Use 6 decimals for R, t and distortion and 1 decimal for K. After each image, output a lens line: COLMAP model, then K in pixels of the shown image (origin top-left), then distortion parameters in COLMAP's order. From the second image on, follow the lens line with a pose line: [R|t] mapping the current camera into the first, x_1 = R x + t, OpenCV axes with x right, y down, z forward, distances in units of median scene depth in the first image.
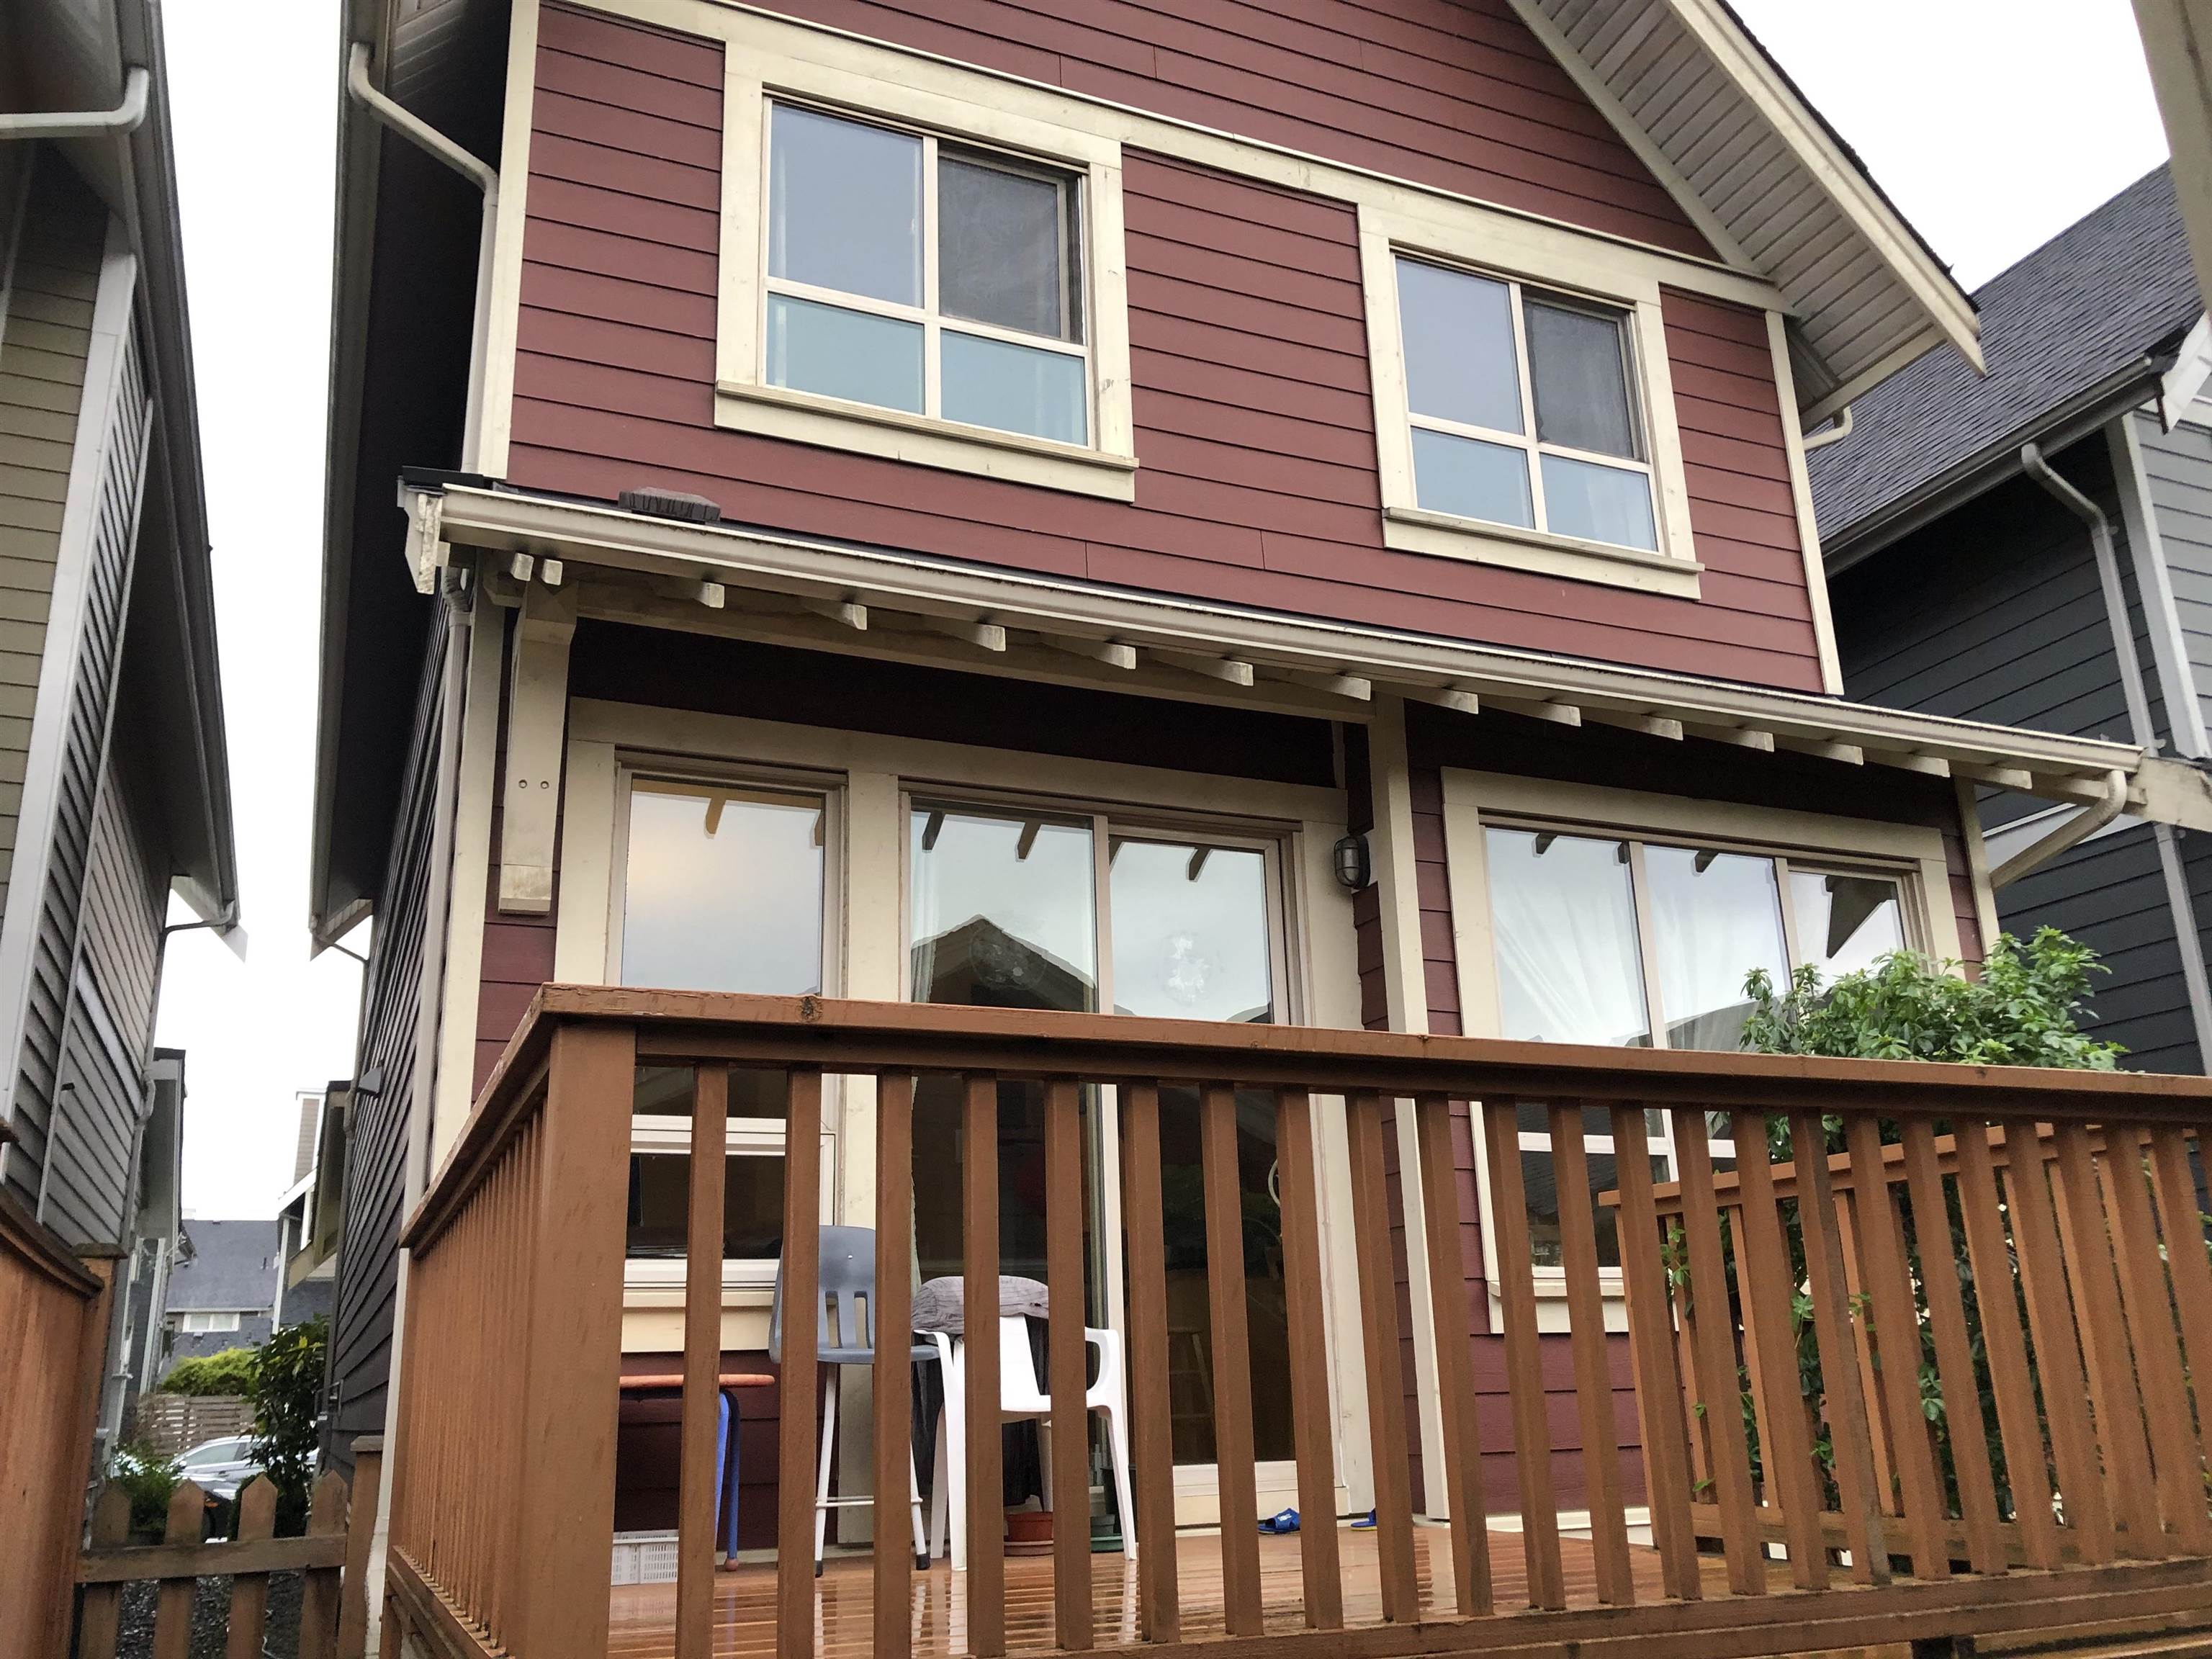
lens RADIAL K [[1828.1, 0, 1110.6], [0, 1828.1, 833.2], [0, 0, 1]] dist [0.013167, -0.013056]
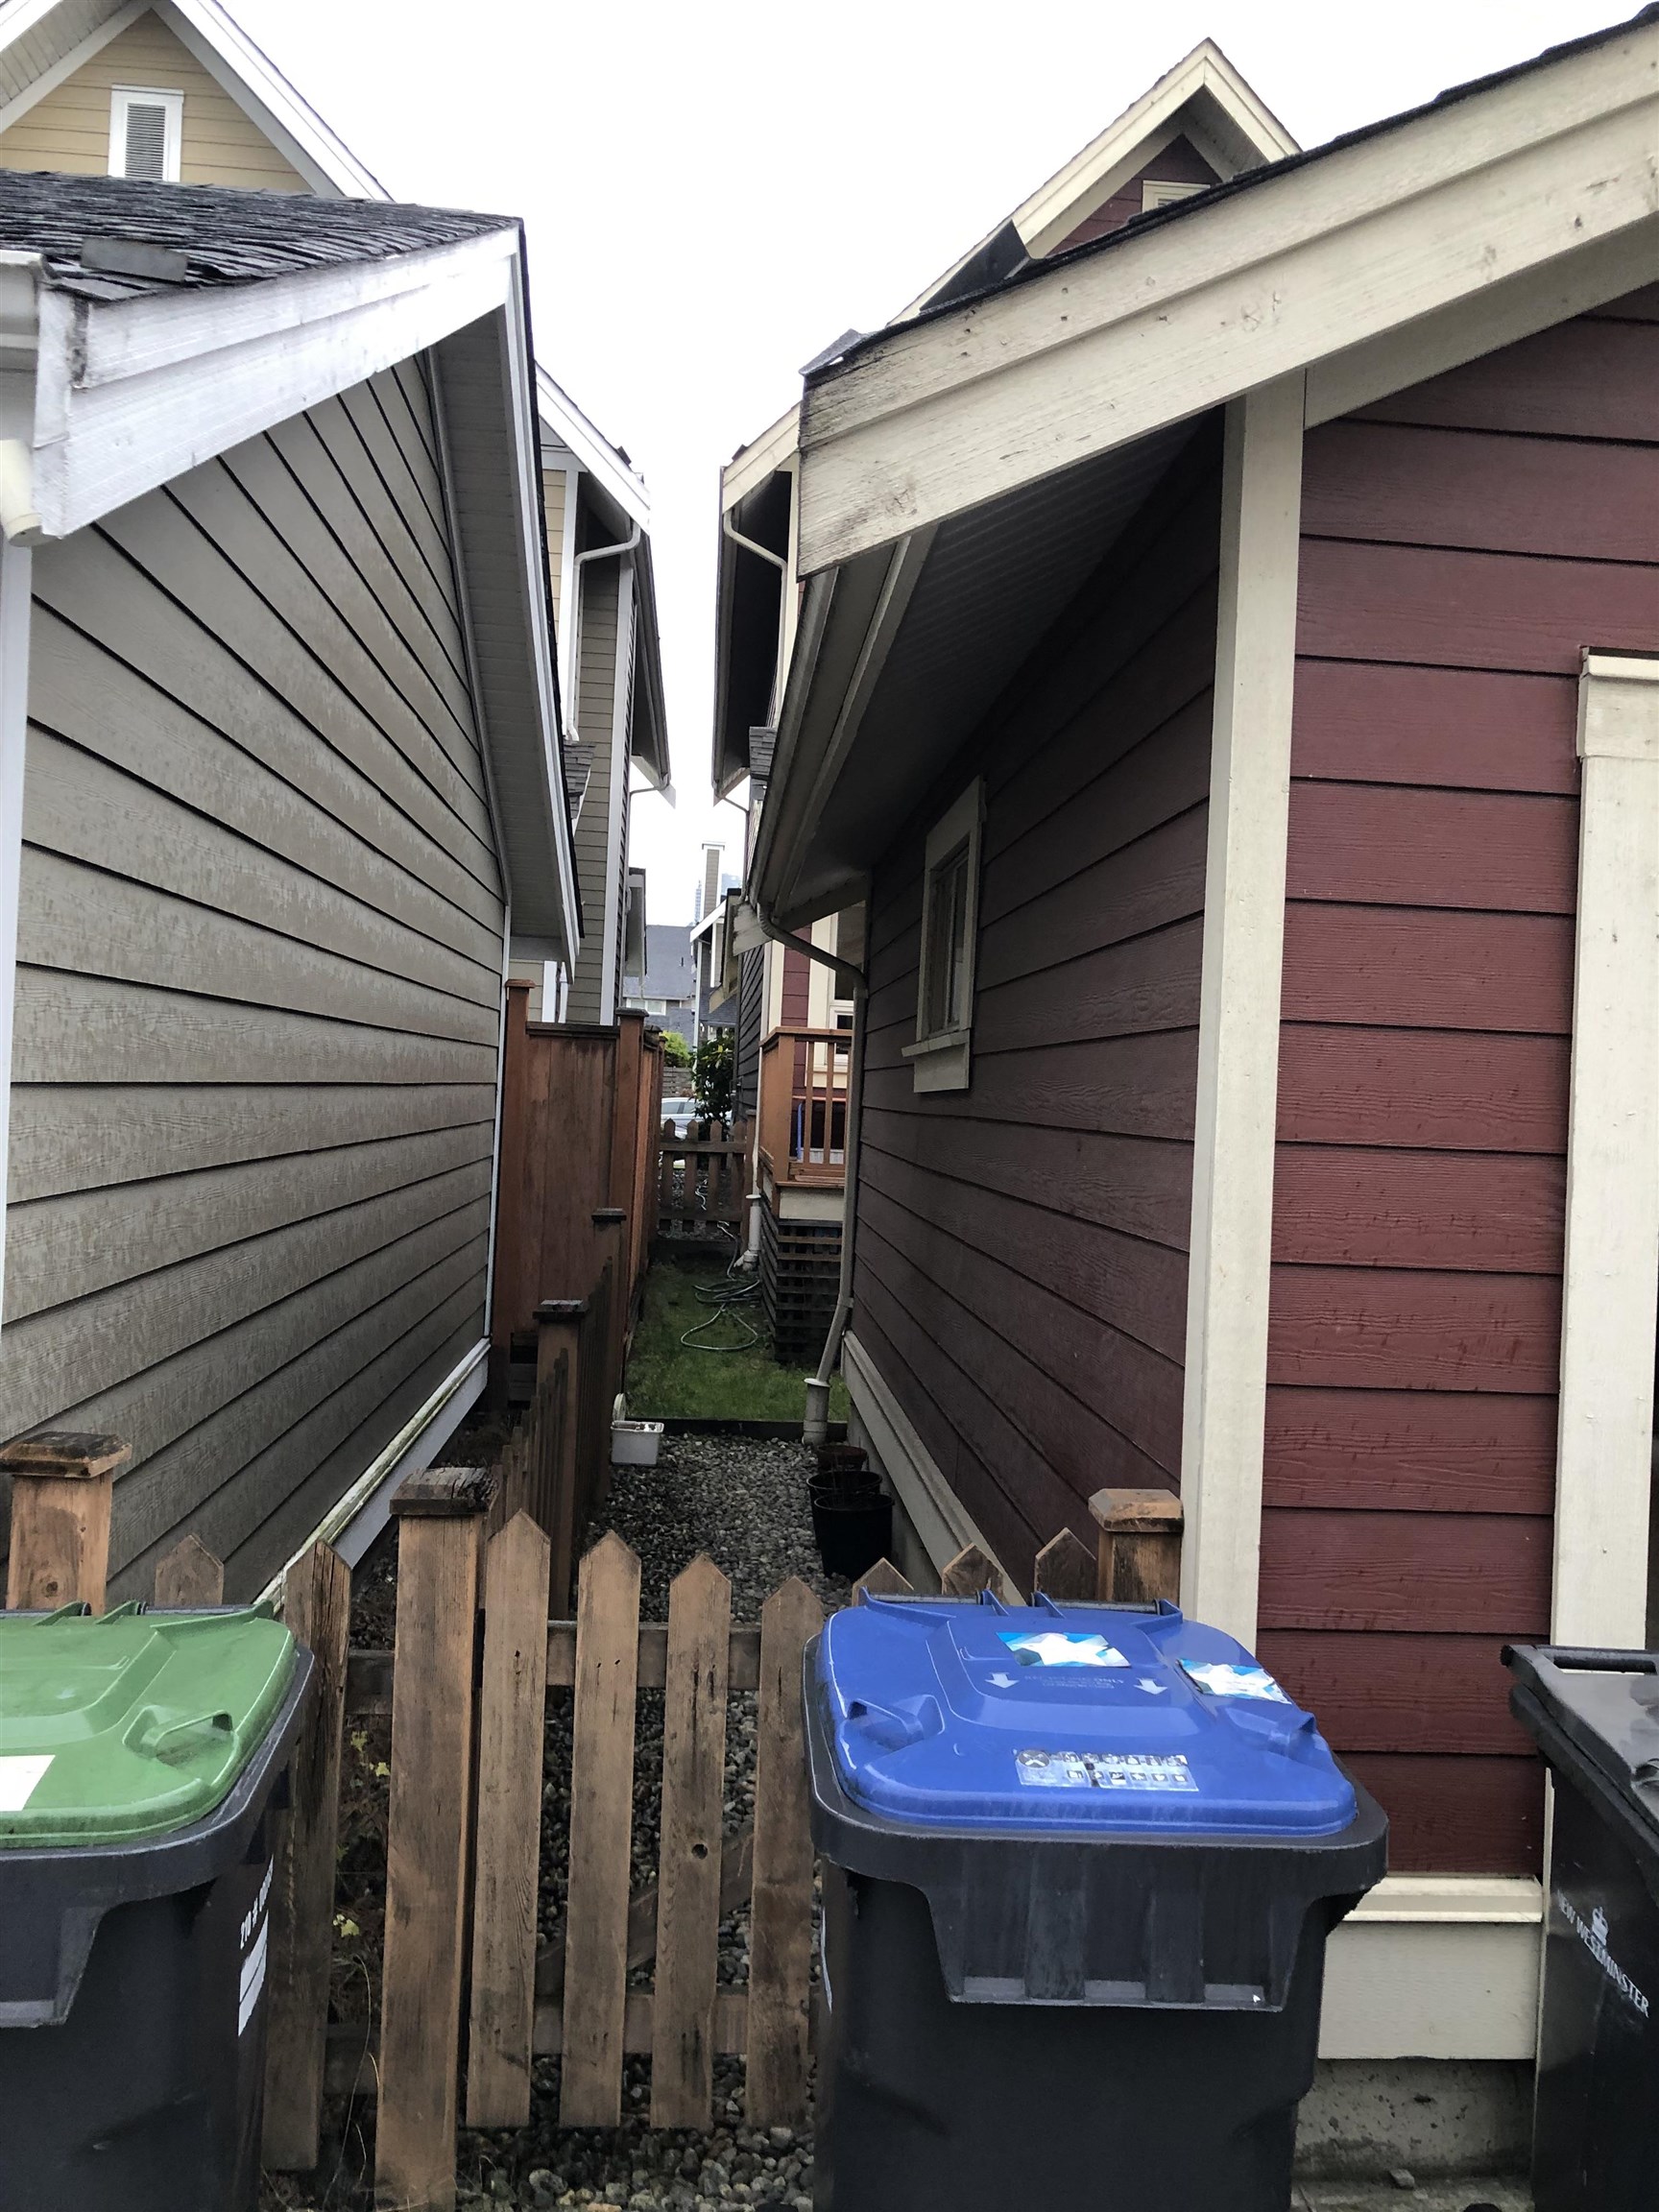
lens RADIAL K [[1828.1, 0, 830.9], [0, 1828.1, 1105.6], [0, 0, 1]] dist [0.013167, -0.013056]
pose [[0.941924, 0.078434, -0.326539, 0.191223], [0.022506, 0.955415, 0.294408, -0.152569], [0.335072, -0.284659, 0.898163, -0.450998]]
